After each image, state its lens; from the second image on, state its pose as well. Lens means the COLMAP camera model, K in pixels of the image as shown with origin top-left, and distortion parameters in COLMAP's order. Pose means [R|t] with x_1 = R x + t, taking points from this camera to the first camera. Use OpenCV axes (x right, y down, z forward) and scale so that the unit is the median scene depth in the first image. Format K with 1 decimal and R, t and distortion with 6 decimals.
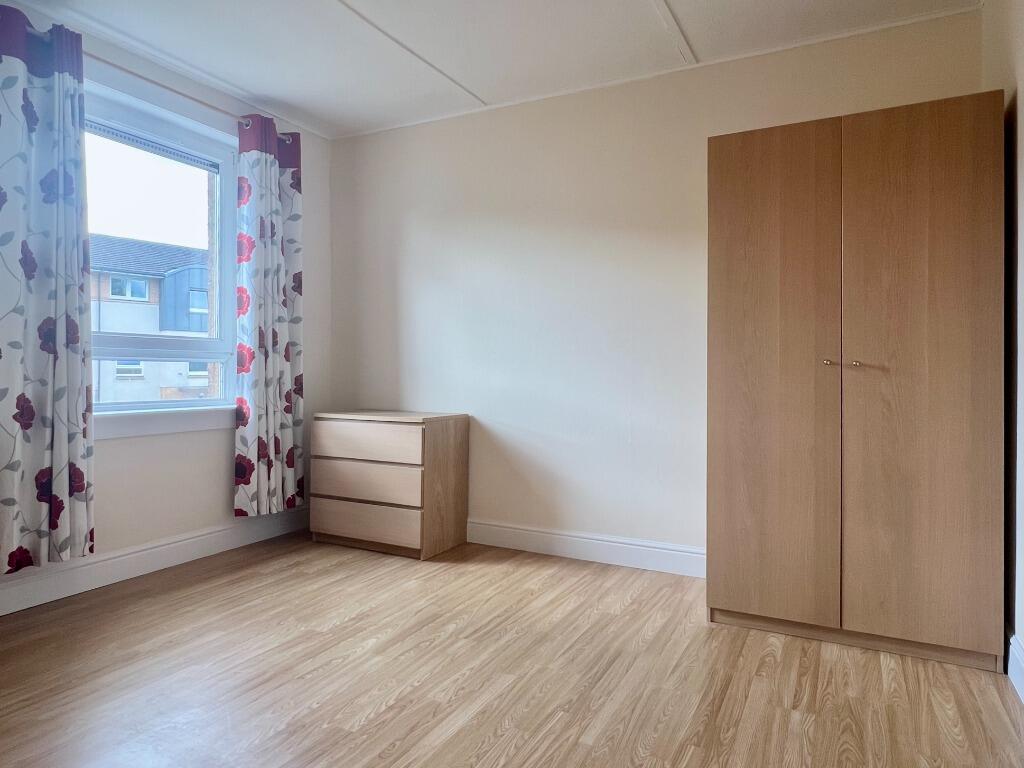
lens RADIAL K [[640.6, 0, 511.7], [0, 640.6, 378.8], [0, 0, 1]] dist [0.007618, 0.002130]
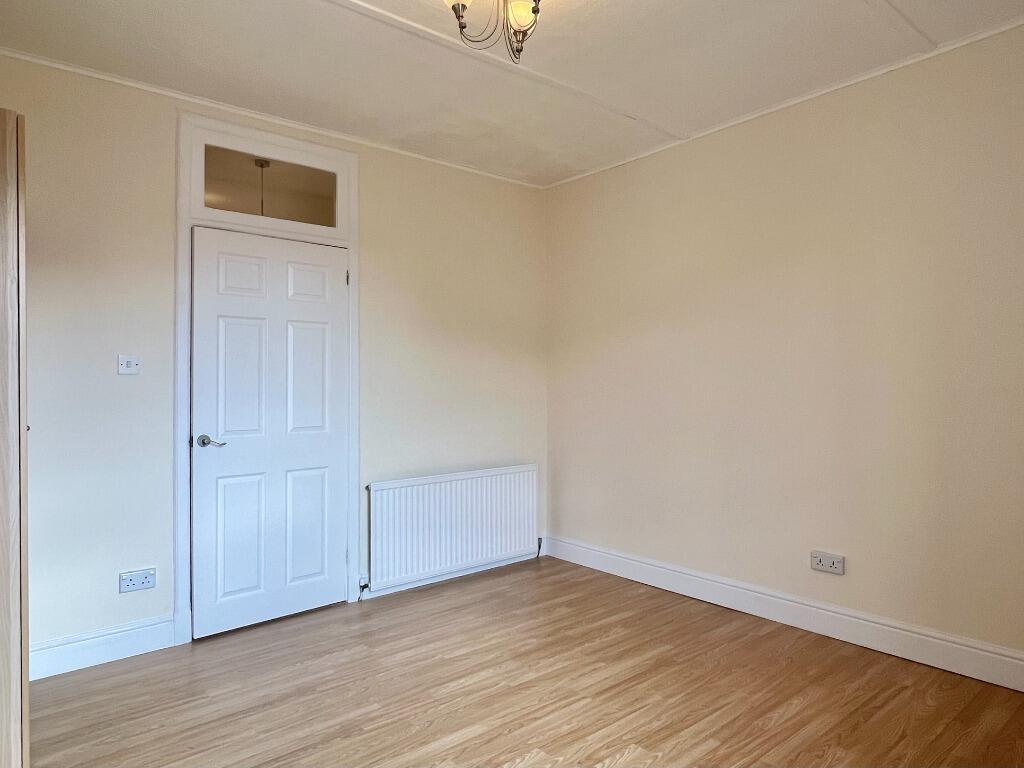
lens RADIAL K [[640.6, 0, 512.4], [0, 640.6, 384.4], [0, 0, 1]] dist [0.007618, 0.002130]
pose [[-0.925087, 0.008585, 0.379659, -0.629394], [0.010641, 0.999938, 0.003318, -0.106110], [-0.379607, 0.007110, -0.925120, 2.018921]]
